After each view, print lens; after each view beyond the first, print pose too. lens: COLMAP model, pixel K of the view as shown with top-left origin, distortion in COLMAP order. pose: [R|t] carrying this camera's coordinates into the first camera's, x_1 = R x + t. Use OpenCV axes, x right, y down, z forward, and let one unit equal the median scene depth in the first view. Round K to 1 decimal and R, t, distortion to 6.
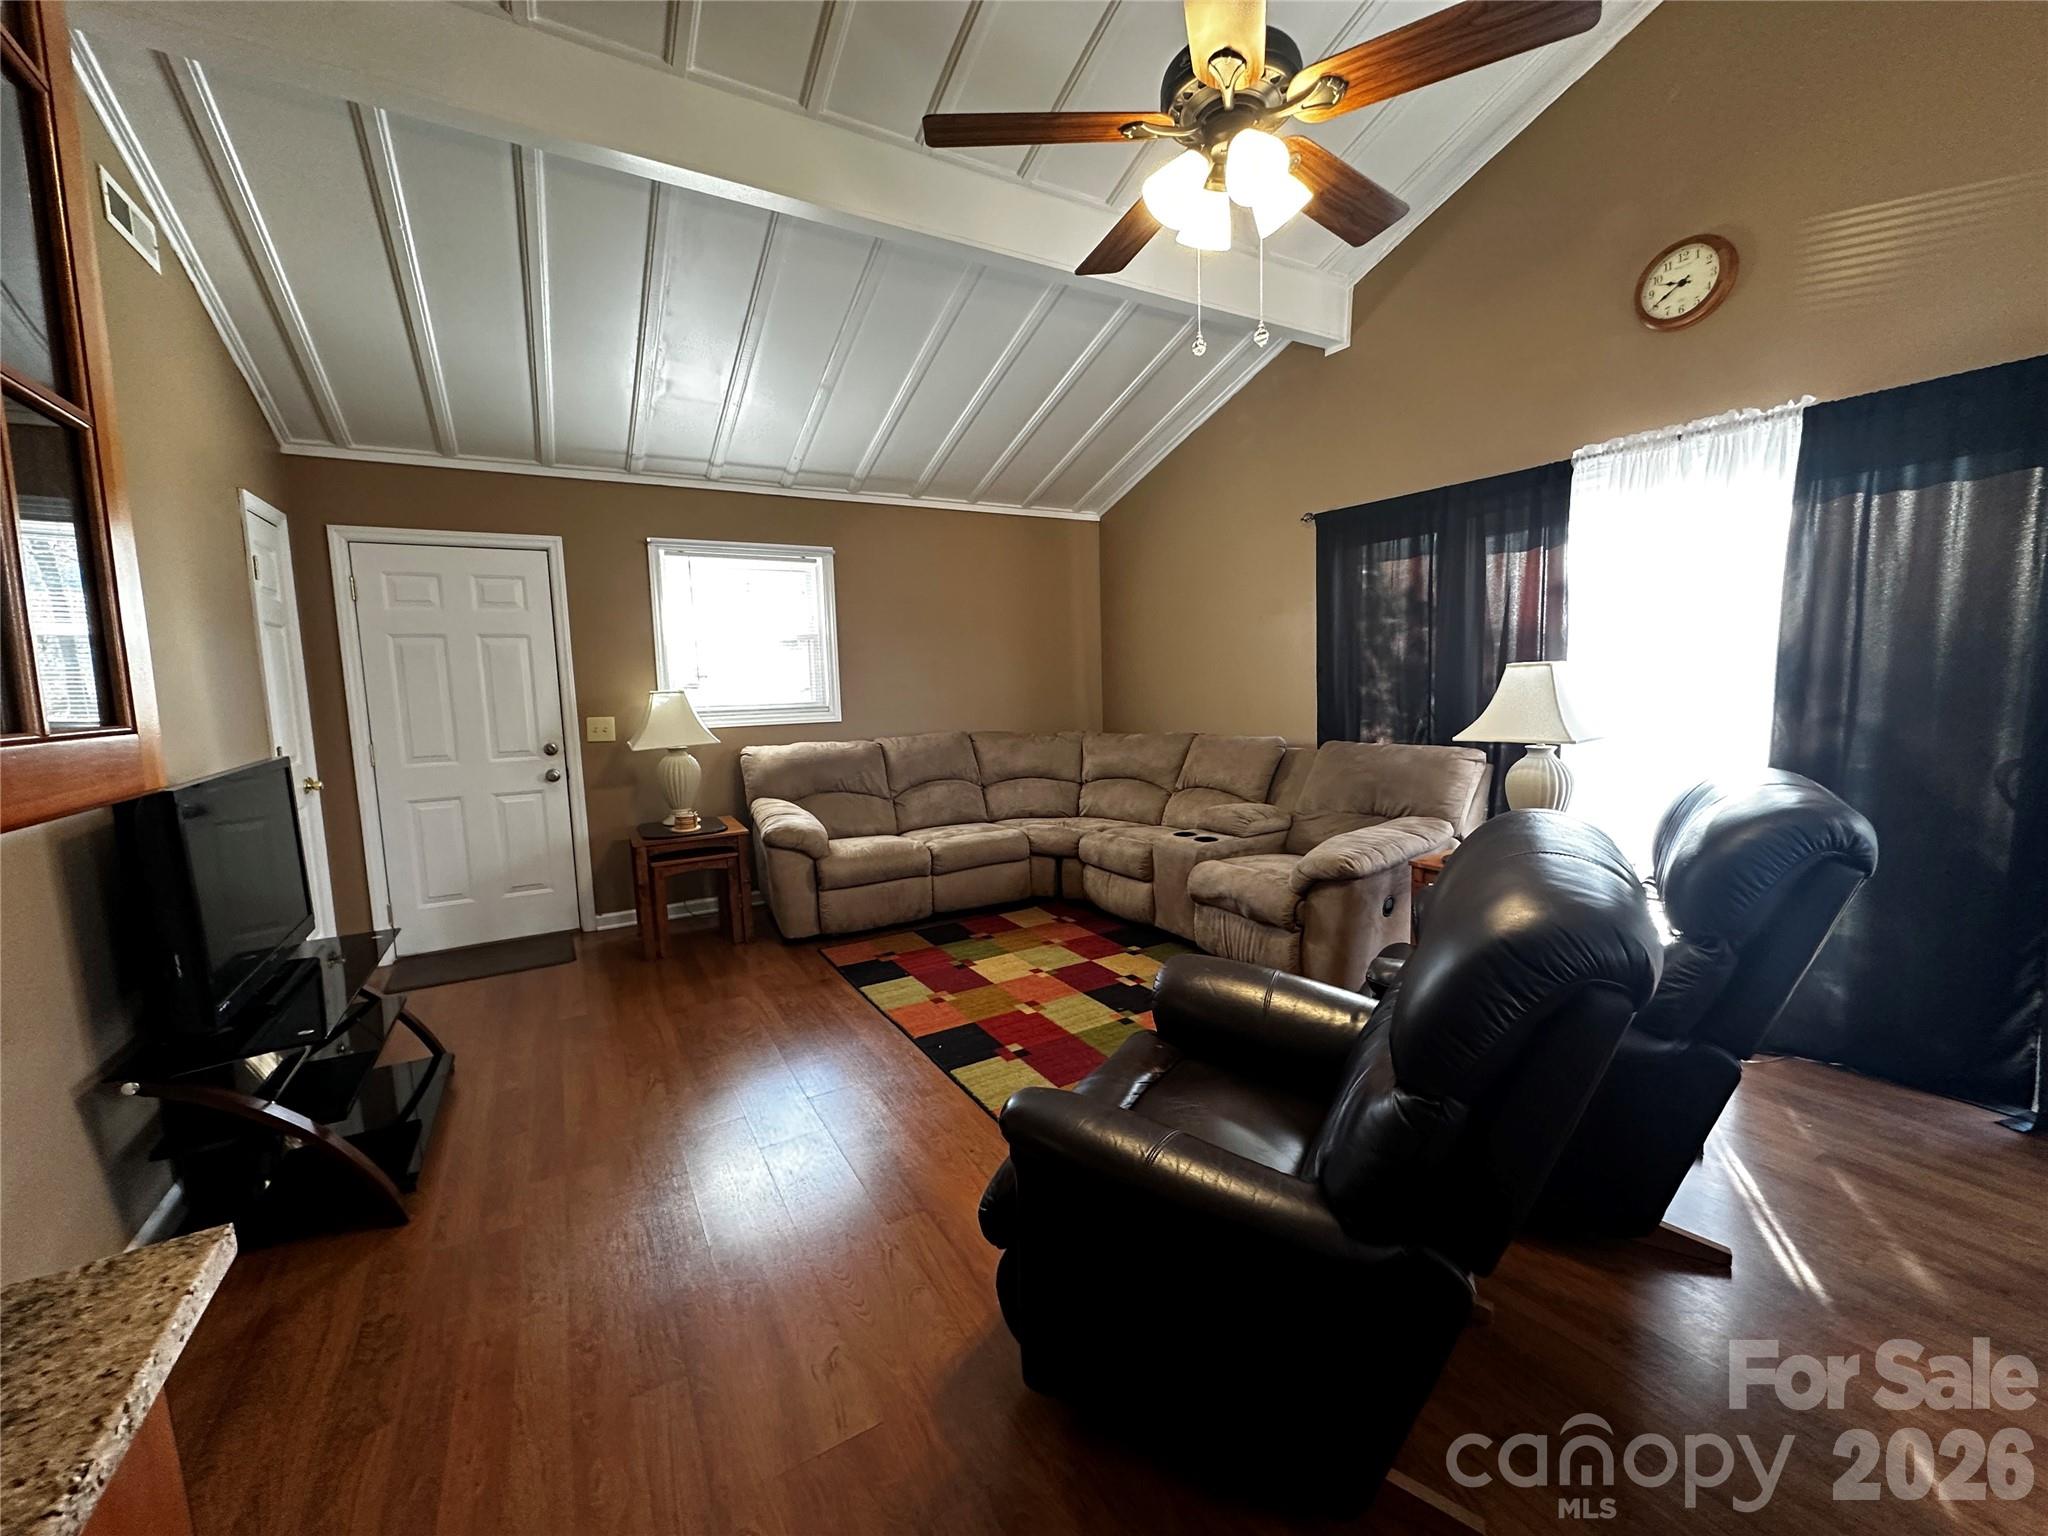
lens RADIAL K [[815.1, 0, 1023.9], [0, 815.1, 766.6], [0, 0, 1]] dist [-0.004369, 0.000696]
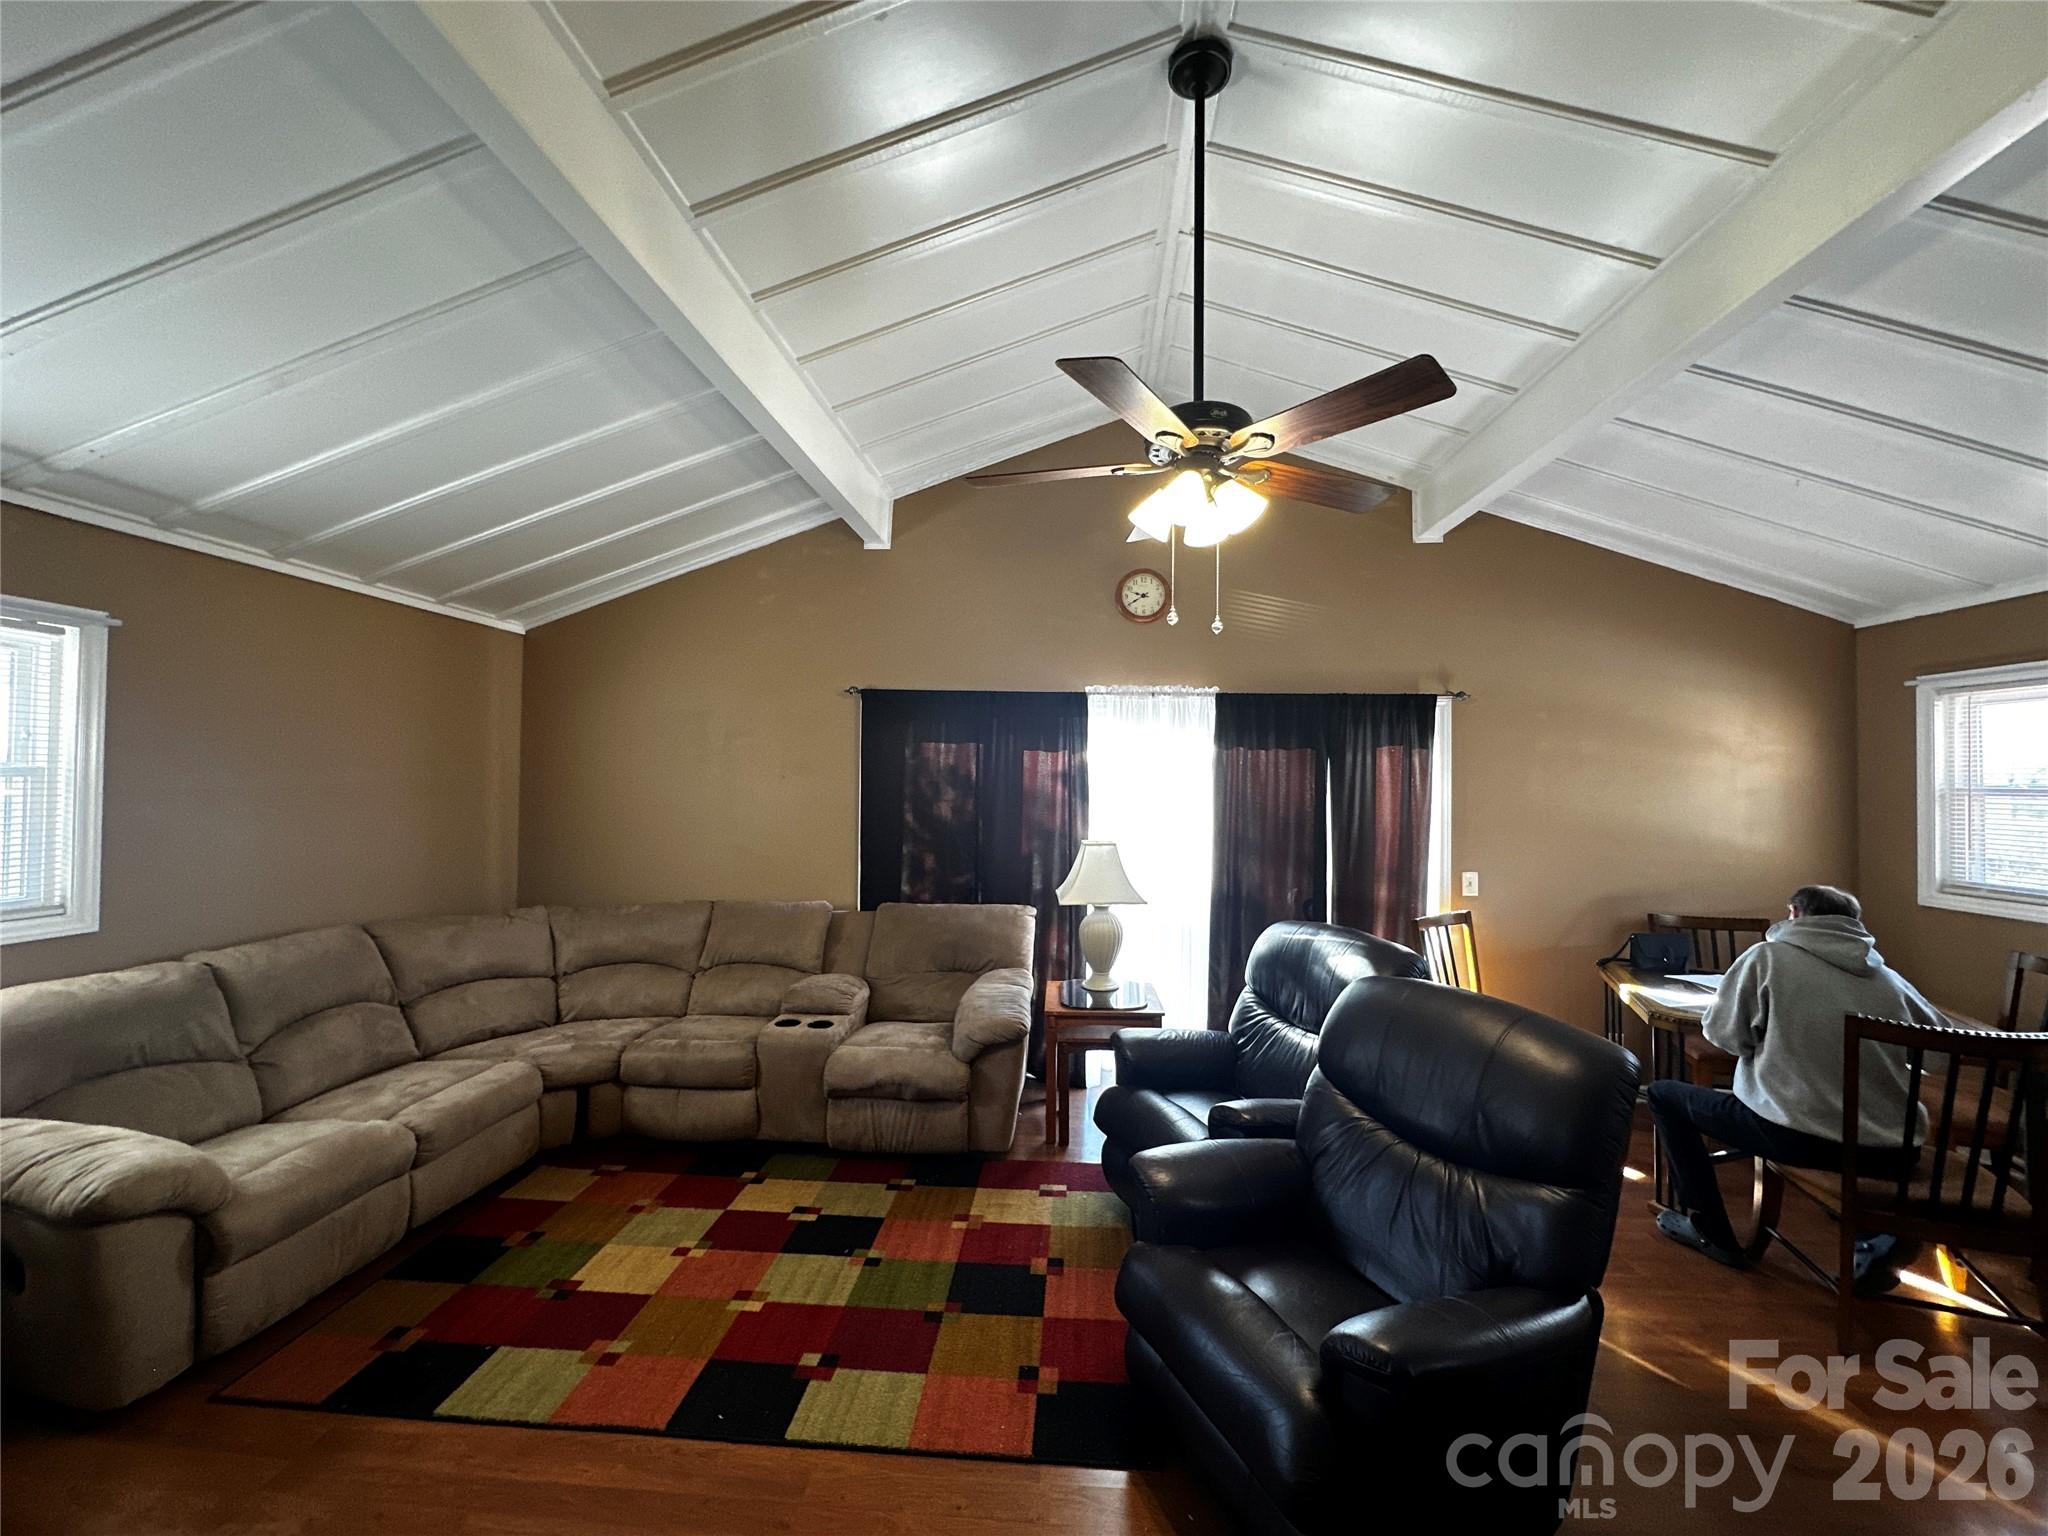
lens RADIAL K [[815.1, 0, 1031.9], [0, 815.1, 763.8], [0, 0, 1]] dist [-0.004369, 0.000696]
pose [[0.568767, 0.054270, 0.820706, -0.383661], [0.063427, 0.991956, -0.109550, -0.080891], [-0.820049, 0.114363, 0.560750, 0.228732]]
